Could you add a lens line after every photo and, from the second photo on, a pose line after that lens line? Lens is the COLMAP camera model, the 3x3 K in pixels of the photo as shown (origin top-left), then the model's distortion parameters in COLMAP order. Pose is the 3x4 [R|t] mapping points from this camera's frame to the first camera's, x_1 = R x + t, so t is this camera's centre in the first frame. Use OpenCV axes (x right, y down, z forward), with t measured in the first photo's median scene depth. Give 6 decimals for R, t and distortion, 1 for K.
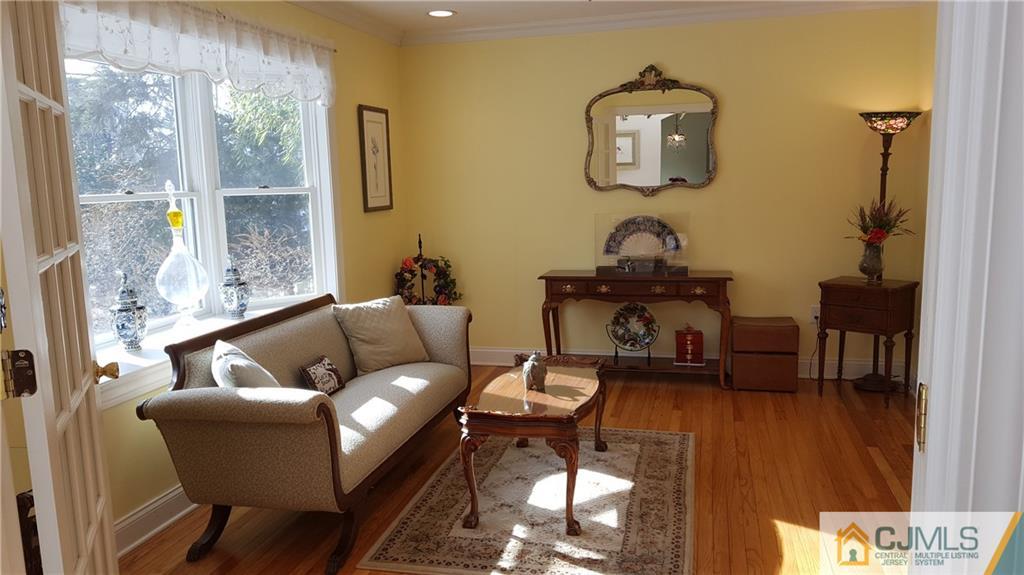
lens RADIAL K [[777.6, 0, 514.7], [0, 777.6, 291.8], [0, 0, 1]] dist [0.082587, -0.119691]
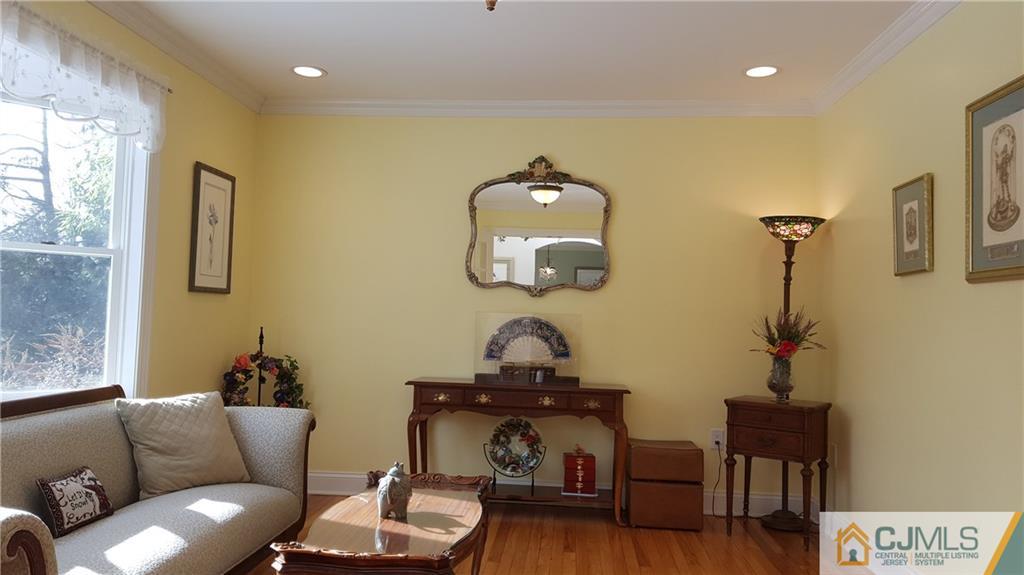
lens RADIAL K [[777.6, 0, 513.6], [0, 777.6, 273.0], [0, 0, 1]] dist [0.082587, -0.119691]
pose [[0.985232, 0.060976, 0.159998, 0.004318], [-0.028621, 0.979941, -0.197223, 0.028837], [-0.168814, 0.189732, 0.967214, 0.162957]]
